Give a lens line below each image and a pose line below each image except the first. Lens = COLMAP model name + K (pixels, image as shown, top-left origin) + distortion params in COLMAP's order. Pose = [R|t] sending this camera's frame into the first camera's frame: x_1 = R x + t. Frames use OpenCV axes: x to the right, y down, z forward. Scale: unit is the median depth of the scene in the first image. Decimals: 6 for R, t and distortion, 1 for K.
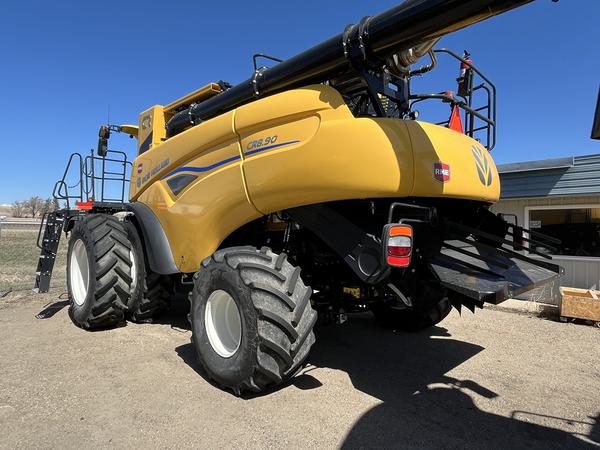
lens RADIAL K [[367.7, 0, 299.3], [0, 367.7, 225.7], [0, 0, 1]] dist [-0.002689, -0.001718]
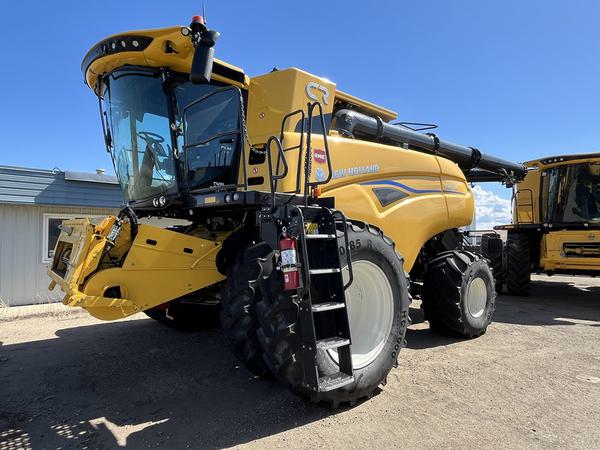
lens RADIAL K [[367.7, 0, 300.8], [0, 367.7, 229.1], [0, 0, 1]] dist [-0.002689, -0.001718]
pose [[0.095182, 0.020282, 0.995253, -1.407684], [-0.011916, 0.999744, -0.019234, -0.000731], [-0.995389, -0.010029, 0.095399, 1.193216]]
